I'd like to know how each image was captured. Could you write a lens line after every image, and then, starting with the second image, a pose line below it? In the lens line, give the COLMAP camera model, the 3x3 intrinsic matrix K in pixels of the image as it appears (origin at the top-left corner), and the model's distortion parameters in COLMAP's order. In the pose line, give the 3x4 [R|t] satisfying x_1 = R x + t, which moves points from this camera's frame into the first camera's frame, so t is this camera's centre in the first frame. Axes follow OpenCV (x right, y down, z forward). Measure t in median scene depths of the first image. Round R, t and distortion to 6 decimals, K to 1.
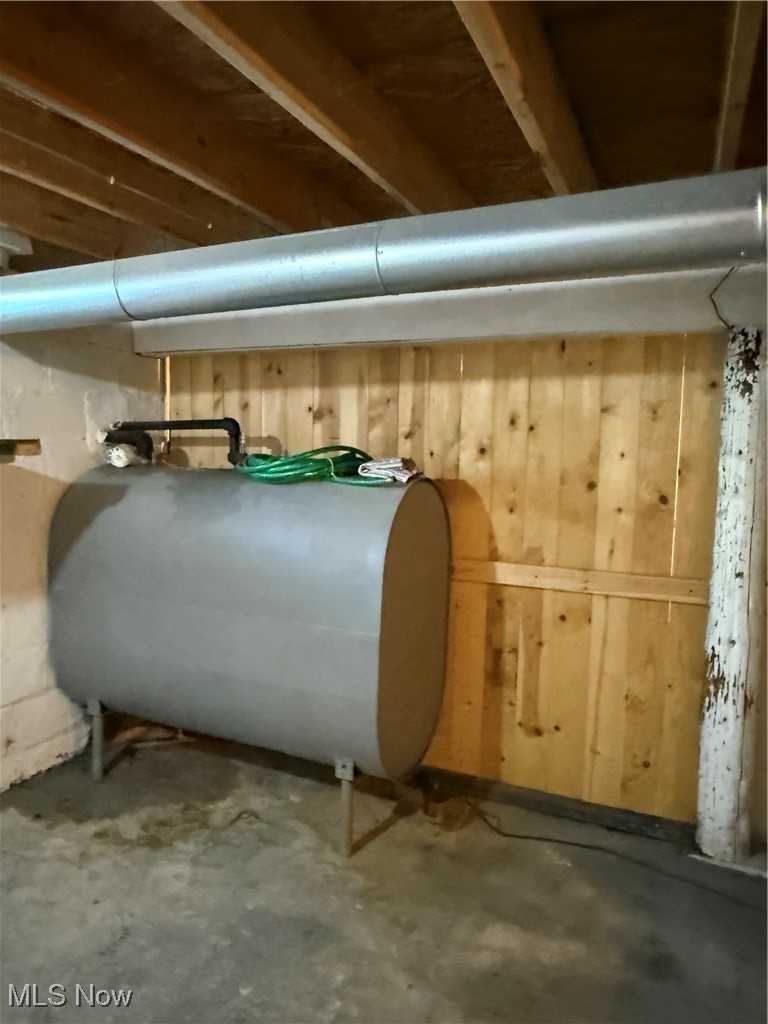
lens RADIAL K [[685.8, 0, 384.0], [0, 685.8, 512.0], [0, 0, 1]] dist [0.002928, 0.001357]
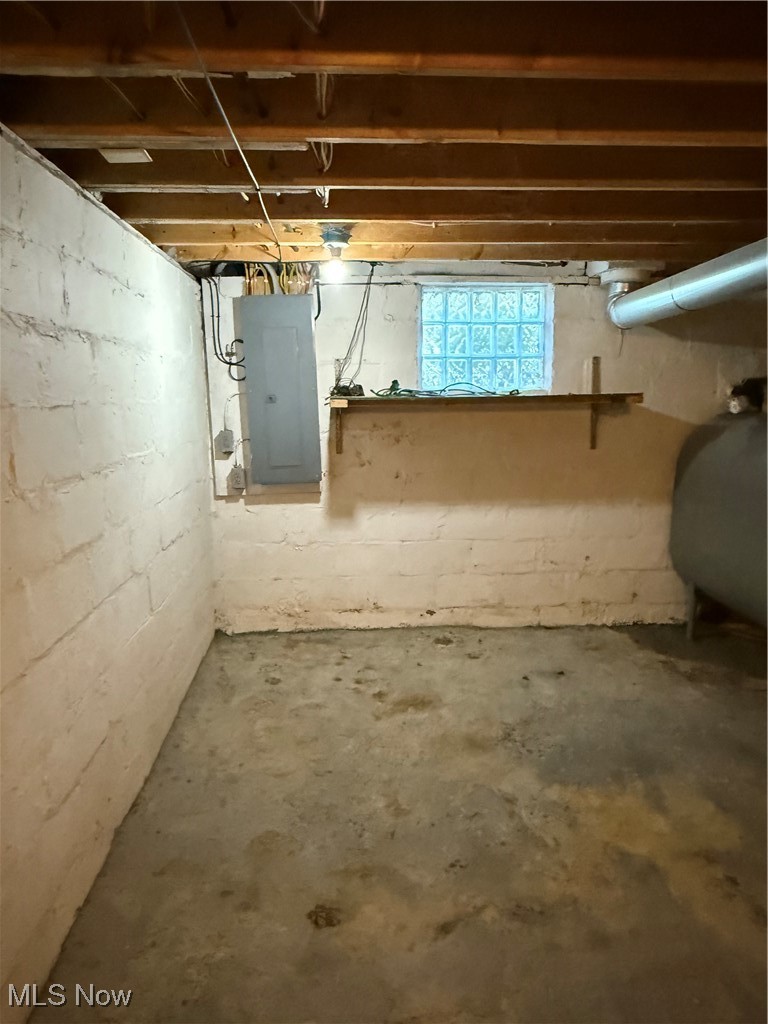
lens RADIAL K [[685.8, 0, 384.0], [0, 685.8, 512.0], [0, 0, 1]] dist [0.002928, 0.001357]
pose [[0.463064, 0.131091, -0.876577, 0.494147], [-0.079020, 0.991169, 0.106485, 0.035268], [0.882796, 0.019958, 0.469333, -0.204509]]
